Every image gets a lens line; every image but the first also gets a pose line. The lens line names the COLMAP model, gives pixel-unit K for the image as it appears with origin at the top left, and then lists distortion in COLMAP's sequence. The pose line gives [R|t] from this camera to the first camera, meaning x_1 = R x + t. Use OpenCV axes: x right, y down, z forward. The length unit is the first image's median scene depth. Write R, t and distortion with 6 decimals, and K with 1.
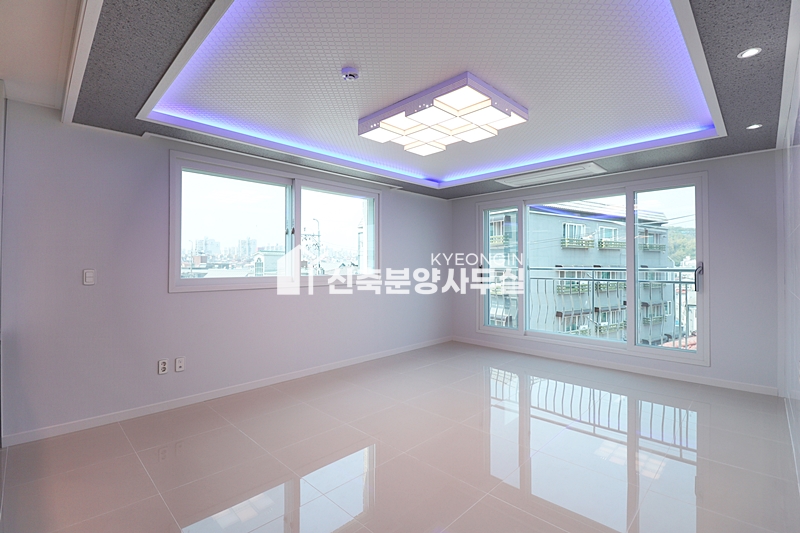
lens RADIAL K [[369.0, 0, 404.8], [0, 369.0, 261.3], [0, 0, 1]] dist [-0.005360, -0.008495]
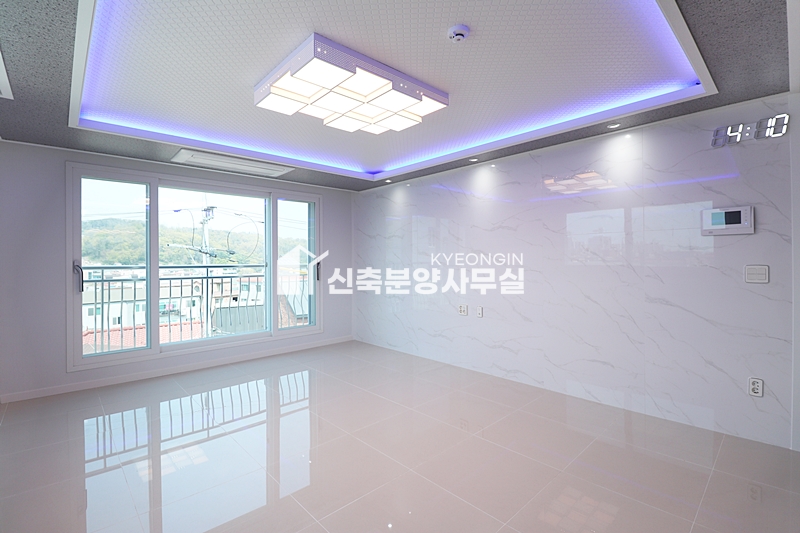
lens RADIAL K [[369.0, 0, 401.7], [0, 369.0, 261.0], [0, 0, 1]] dist [-0.005360, -0.008495]
pose [[0.022854, -0.002346, 0.999736, -0.432029], [0.000920, 0.999997, 0.002325, 0.006098], [-0.999738, 0.000866, 0.022856, 0.476309]]
